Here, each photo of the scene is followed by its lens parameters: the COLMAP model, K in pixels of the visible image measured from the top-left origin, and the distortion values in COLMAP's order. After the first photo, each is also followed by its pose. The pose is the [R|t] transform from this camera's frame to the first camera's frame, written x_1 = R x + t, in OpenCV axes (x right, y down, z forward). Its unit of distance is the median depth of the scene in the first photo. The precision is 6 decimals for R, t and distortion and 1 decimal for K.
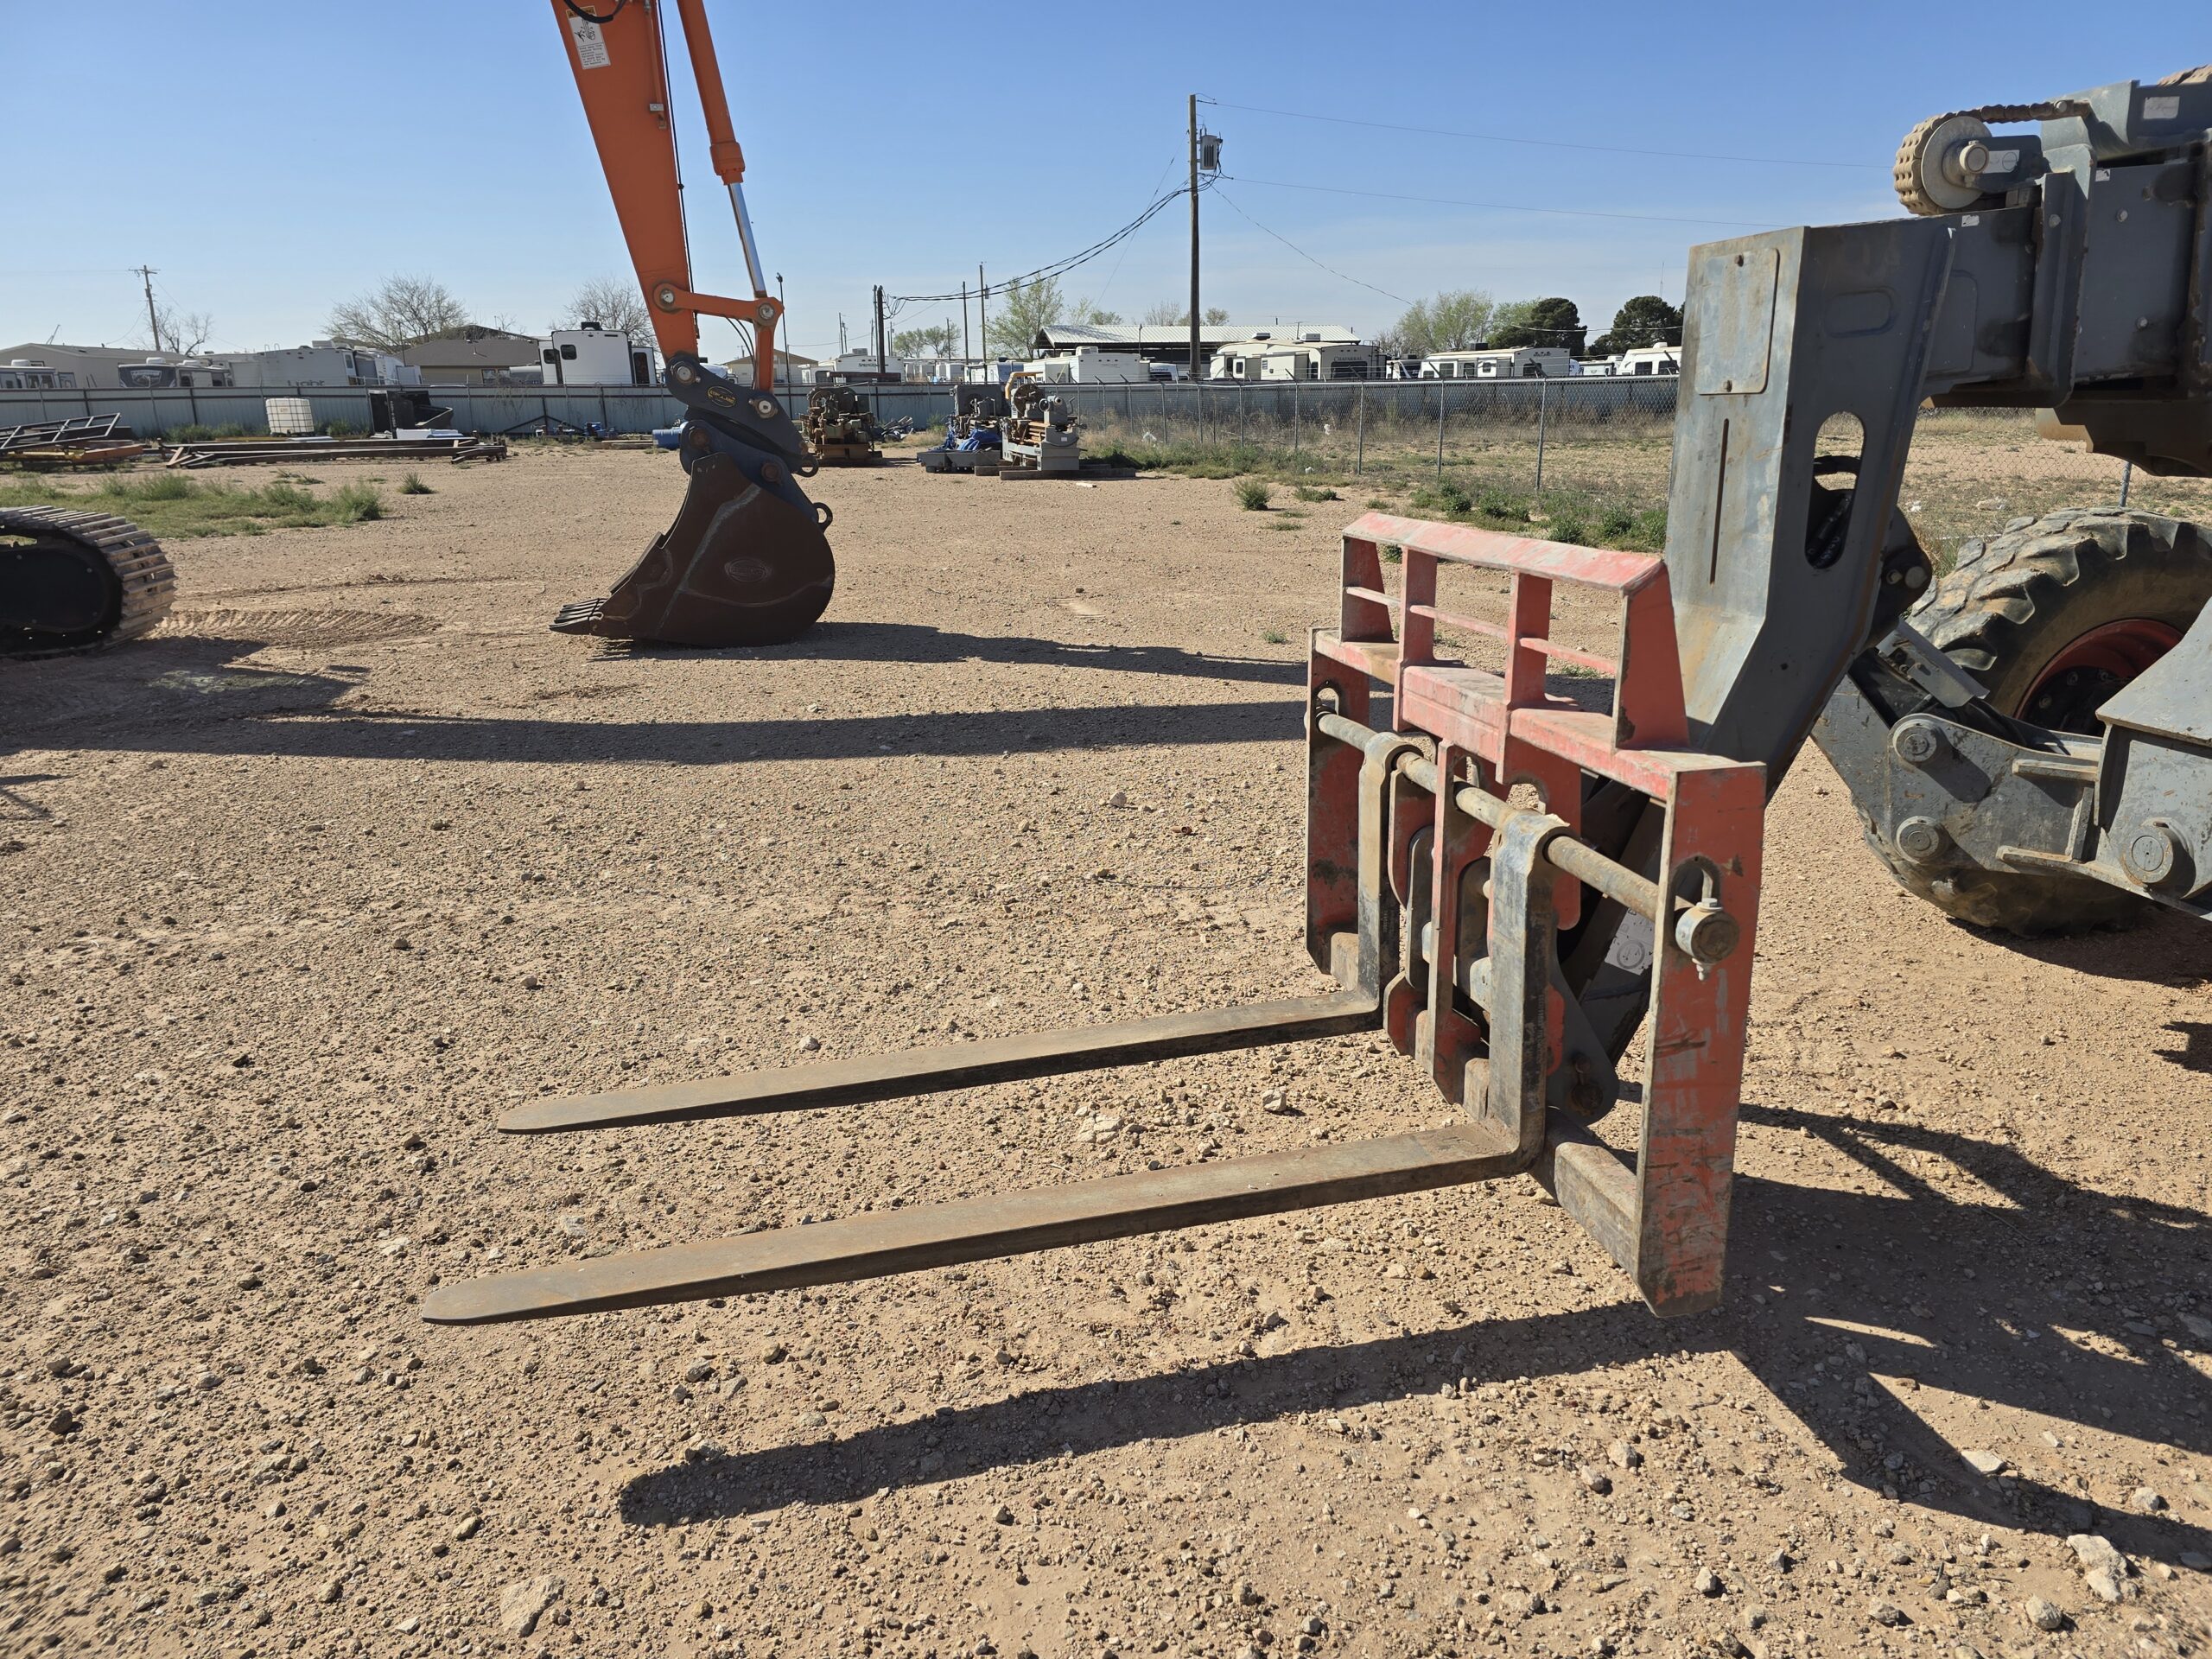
lens RADIAL K [[1434.6, 0, 1106.5], [0, 1434.6, 838.7], [0, 0, 1]] dist [0.053078, -0.063513]
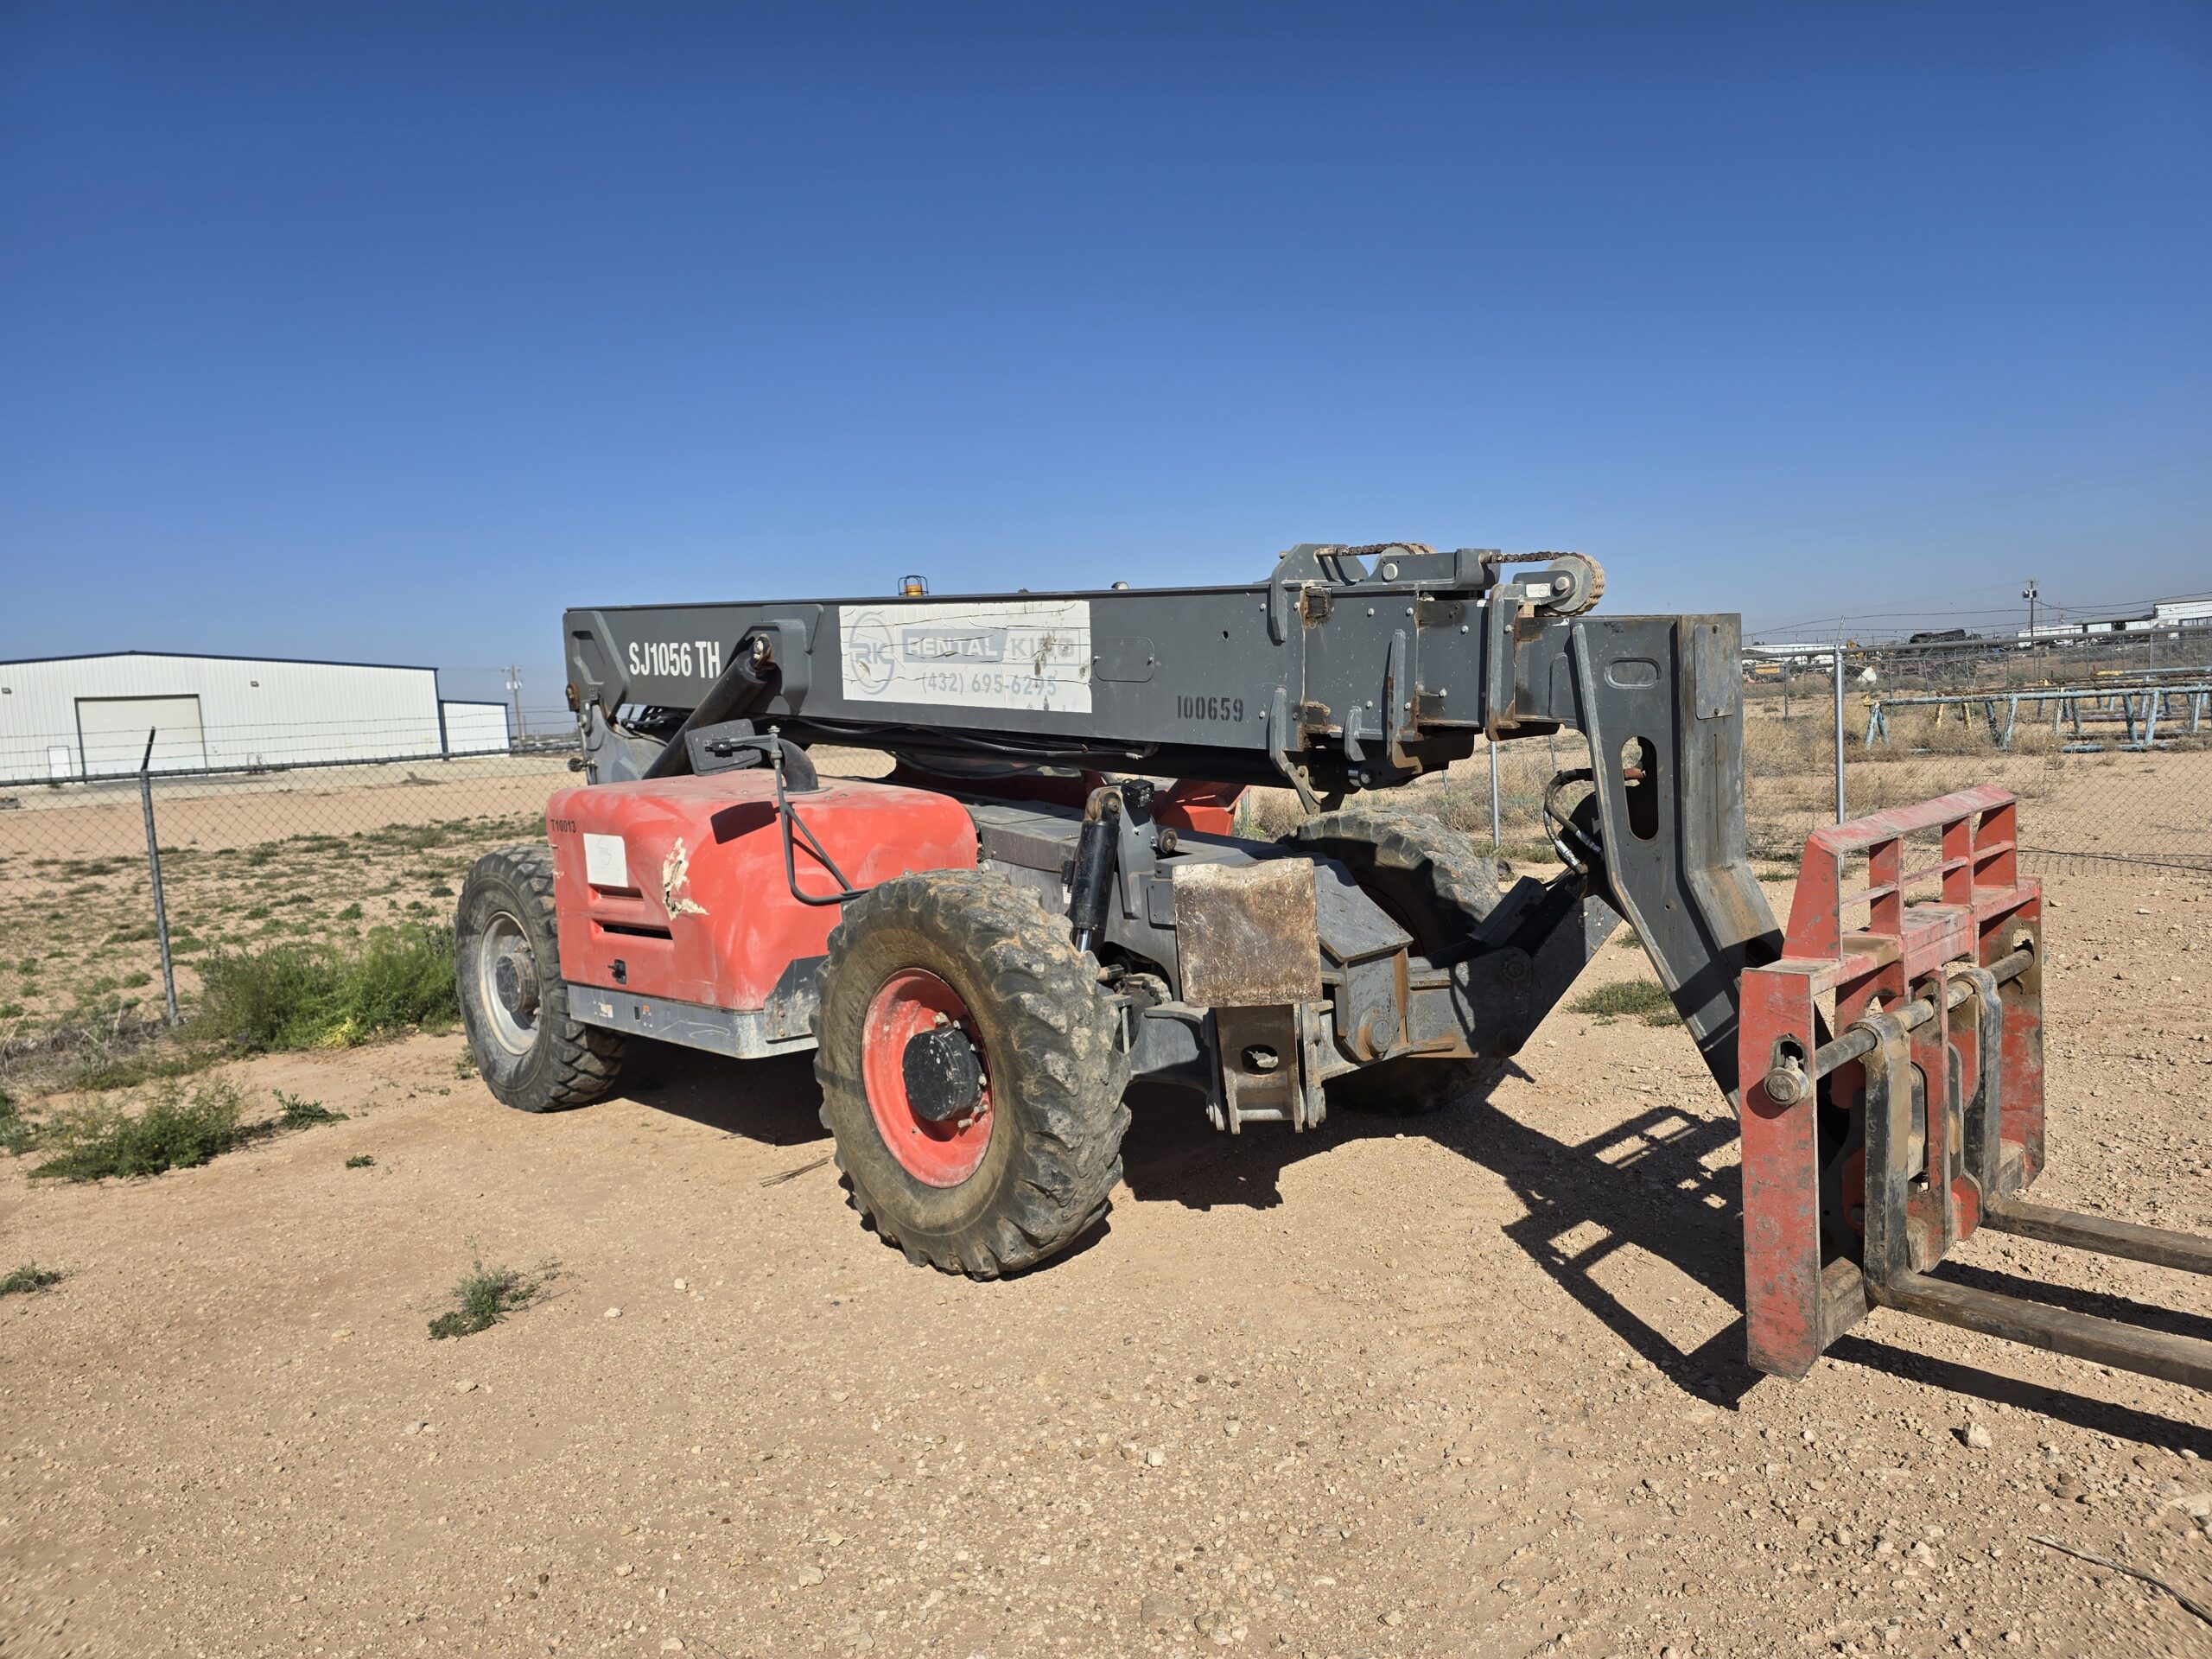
lens RADIAL K [[1431.3, 0, 1103.5], [0, 1431.3, 837.9], [0, 0, 1]] dist [0.134467, -0.220353]
pose [[-0.515205, -0.014047, 0.856952, -0.420208], [0.320534, 0.924151, 0.207855, -0.591257], [-0.794872, 0.381770, -0.471625, 1.888761]]
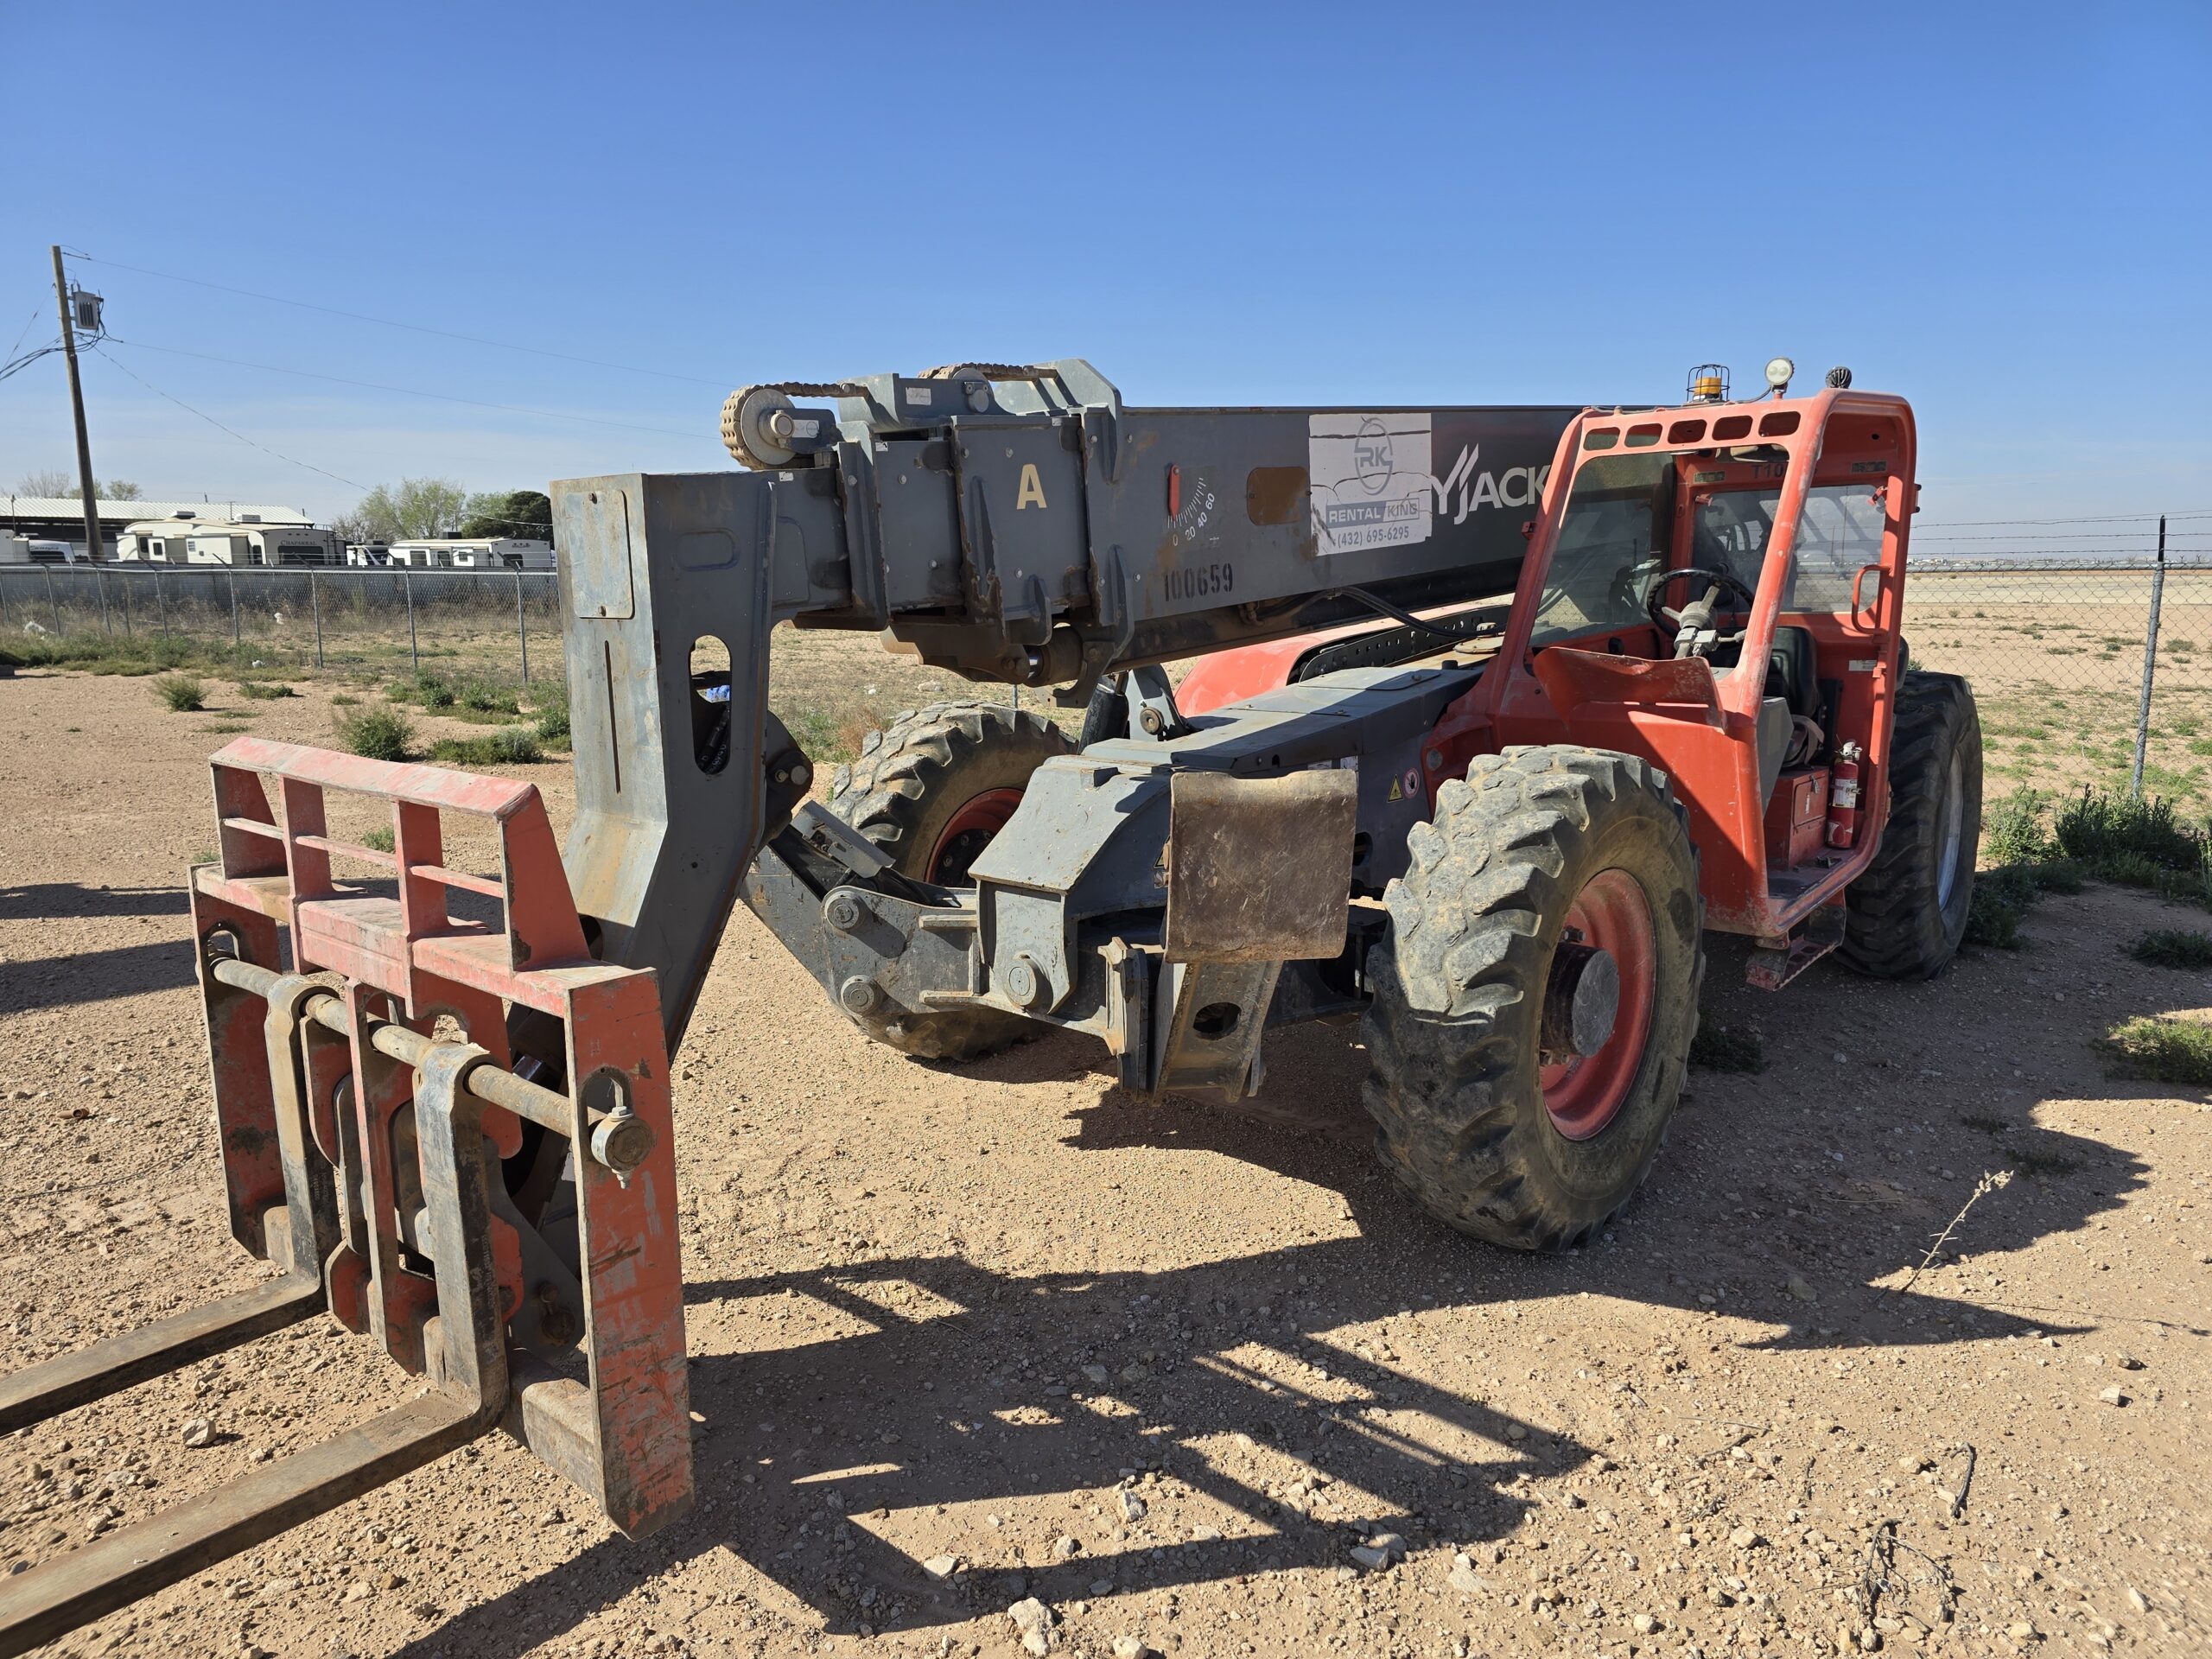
lens RADIAL K [[1446.5, 0, 1106.0], [0, 1446.5, 829.5], [0, 0, 1]] dist [0.057039, -0.070081]
pose [[0.798153, -0.084673, 0.596475, 0.063112], [0.161627, 0.983874, -0.076608, -0.011517], [-0.580370, 0.157552, 0.798967, -0.036126]]
